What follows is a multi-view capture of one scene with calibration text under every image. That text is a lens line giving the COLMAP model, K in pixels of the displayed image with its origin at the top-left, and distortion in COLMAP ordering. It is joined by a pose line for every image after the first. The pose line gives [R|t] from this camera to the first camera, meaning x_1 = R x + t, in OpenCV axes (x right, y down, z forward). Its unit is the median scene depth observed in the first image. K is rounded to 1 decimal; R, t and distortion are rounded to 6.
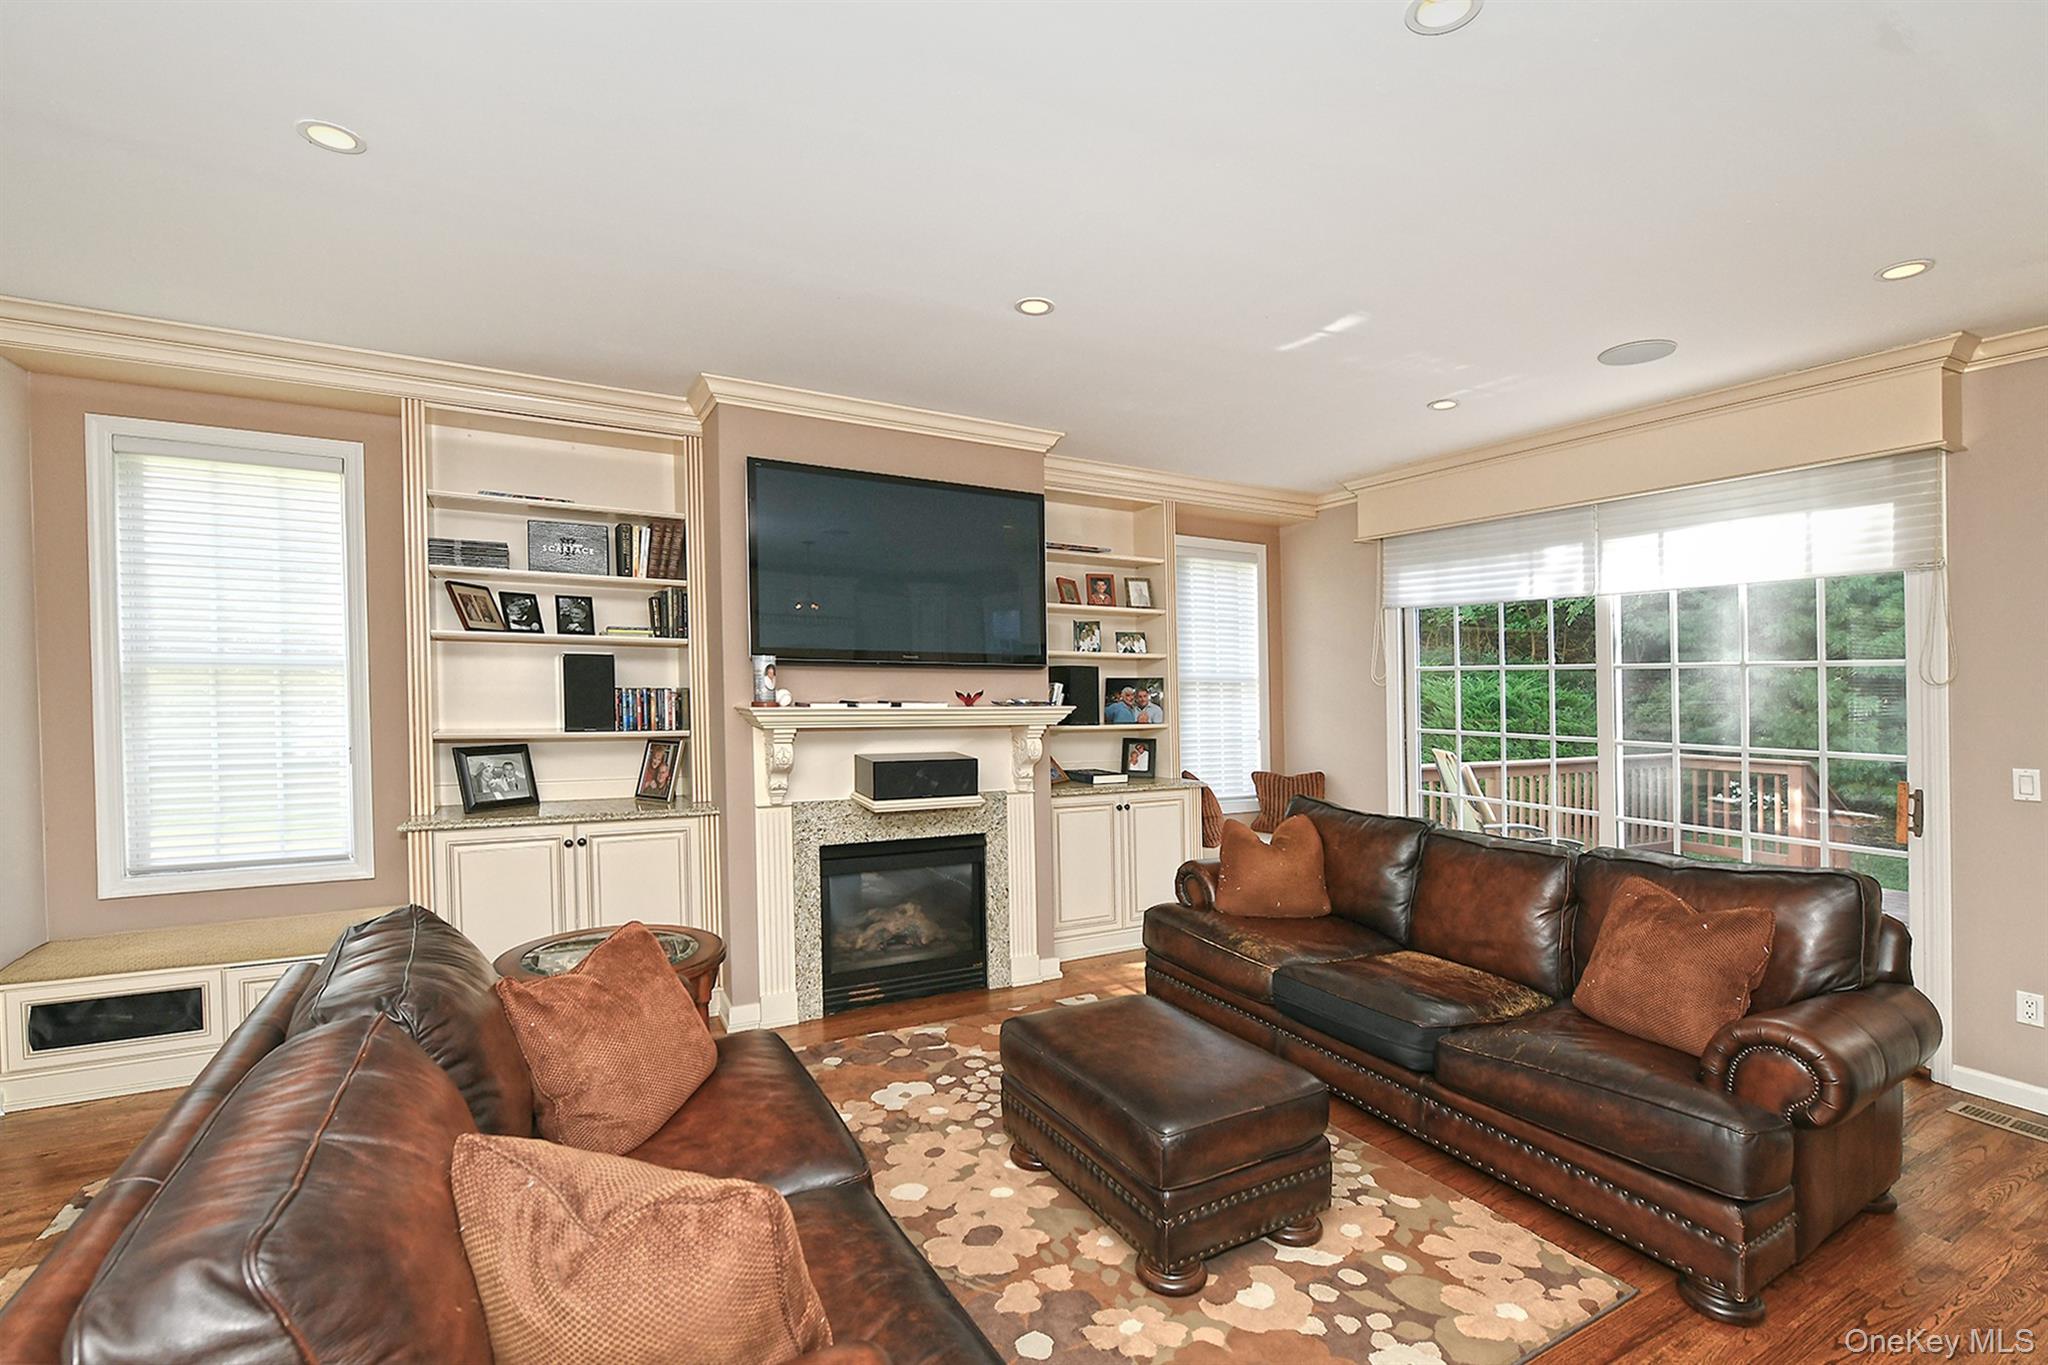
lens RADIAL K [[905.1, 0, 1007.2], [0, 905.1, 698.0], [0, 0, 1]] dist [-0.000686, 0.000002]
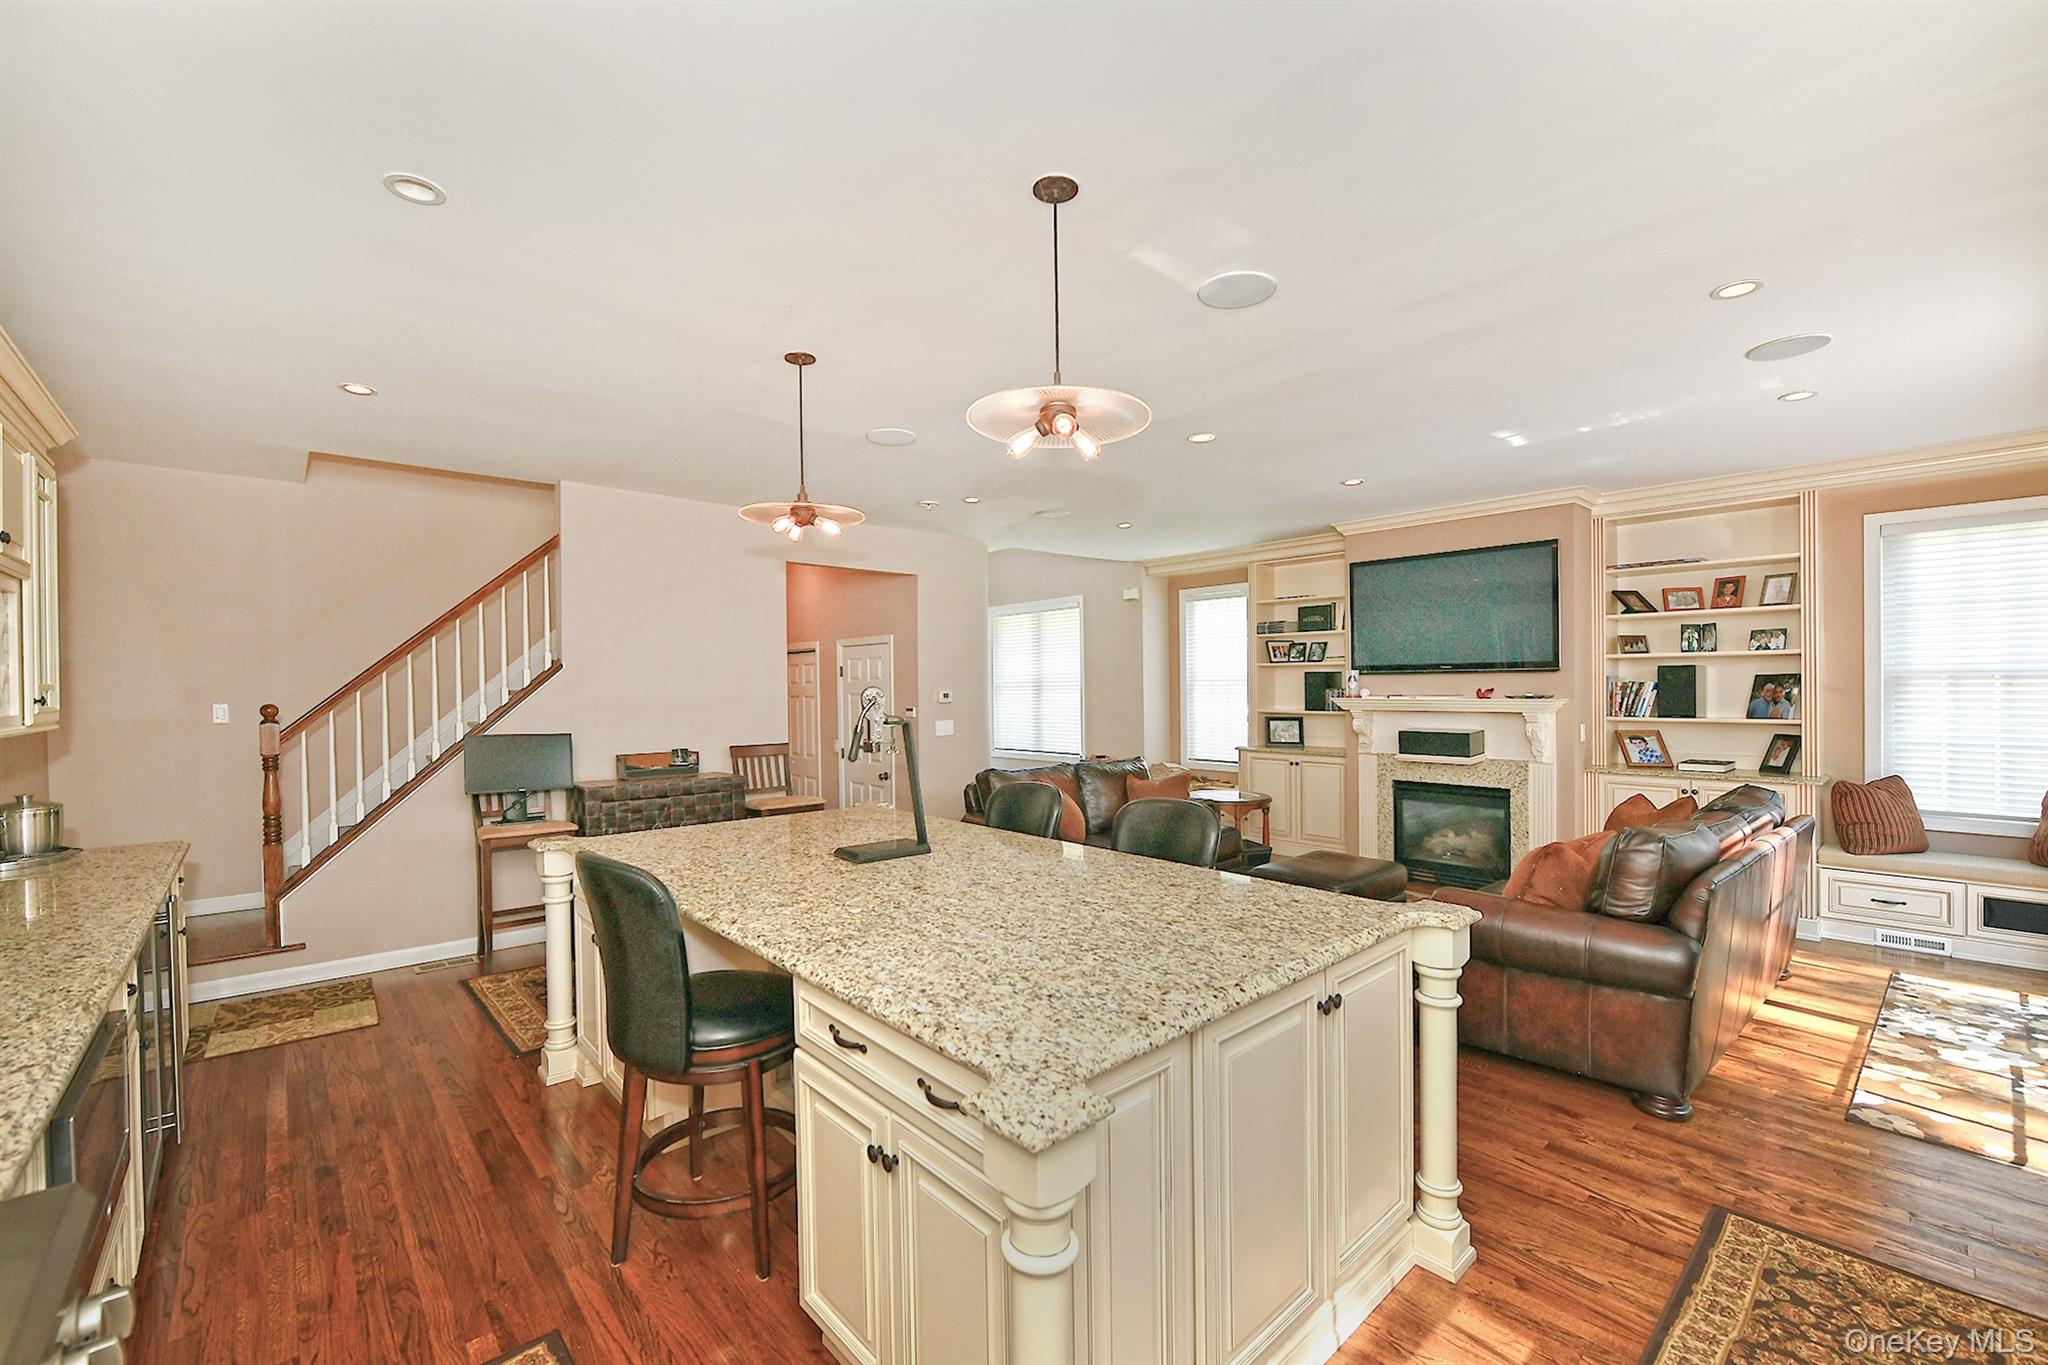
lens RADIAL K [[849.6, 0, 1053.6], [0, 849.6, 686.6], [0, 0, 1]] dist [0.000091, -0.000367]
pose [[0.270203, -0.011502, -0.962735, 1.146264], [-0.003119, 0.999913, -0.012822, 0.009271], [0.962798, 0.006467, 0.270144, -0.051405]]
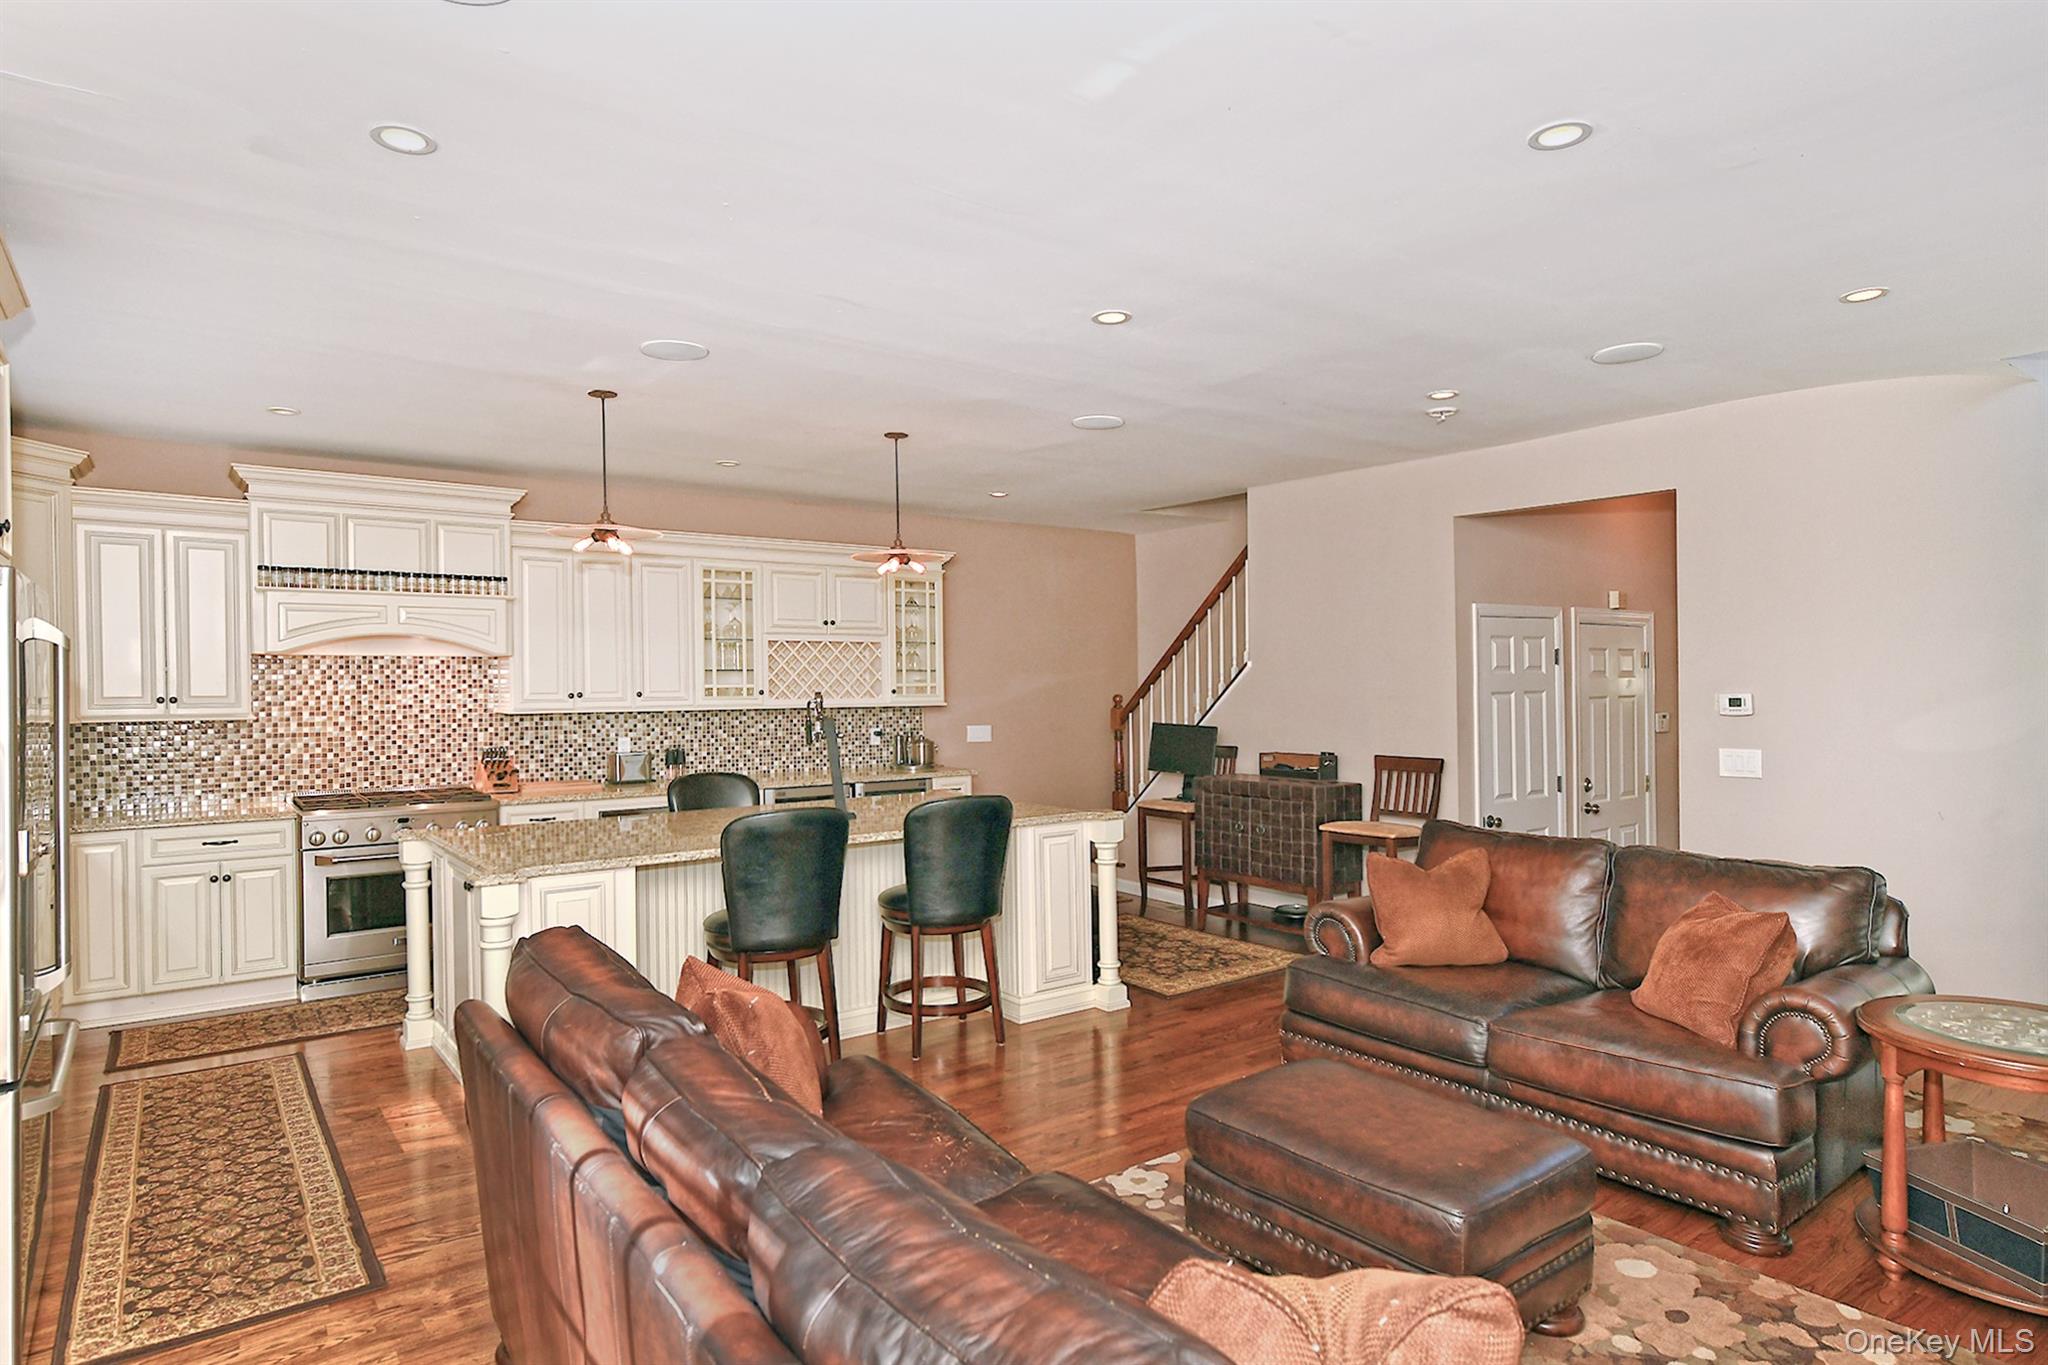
lens RADIAL K [[1193.1, 0, 969.6], [0, 1193.1, 682.8], [0, 0, 1]] dist [0.002297, 0.007087]
pose [[-0.993295, -0.004168, -0.115533, 0.436208], [-0.005882, 0.999878, 0.014500, -0.026704], [0.115458, 0.015082, -0.993198, 1.306987]]
